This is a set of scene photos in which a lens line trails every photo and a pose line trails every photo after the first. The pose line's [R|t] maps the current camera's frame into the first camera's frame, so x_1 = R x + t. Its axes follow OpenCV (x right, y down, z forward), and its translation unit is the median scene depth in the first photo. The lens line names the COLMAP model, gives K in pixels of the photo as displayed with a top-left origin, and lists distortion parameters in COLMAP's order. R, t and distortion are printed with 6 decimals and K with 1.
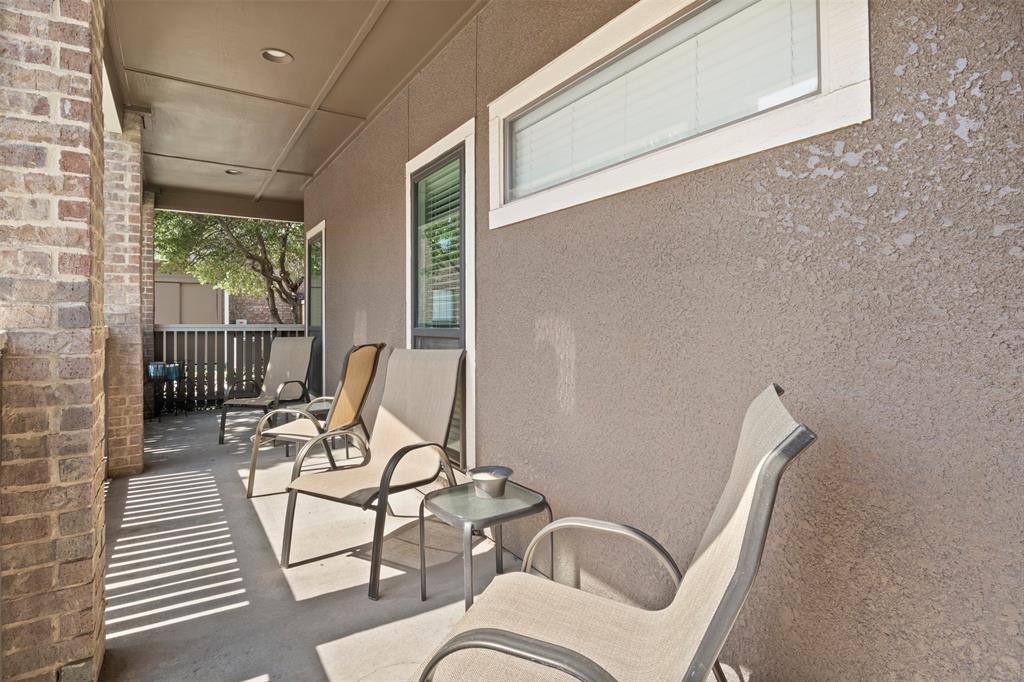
lens RADIAL K [[516.1, 0, 506.2], [0, 516.1, 321.2], [0, 0, 1]] dist [-0.019769, -0.000579]
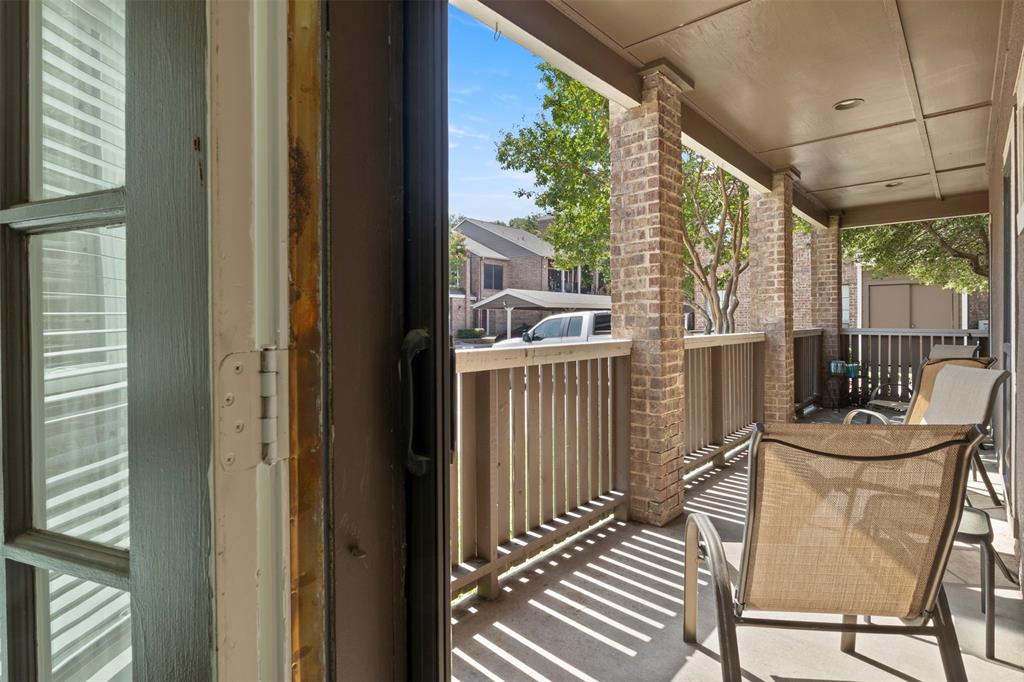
lens RADIAL K [[516.1, 0, 512.3], [0, 516.1, 332.5], [0, 0, 1]] dist [-0.019769, -0.000579]
pose [[0.262086, 0.016997, -0.964895, 1.007900], [0.008330, 0.999768, 0.019874, -0.059890], [0.965008, -0.013246, 0.261884, -0.100568]]
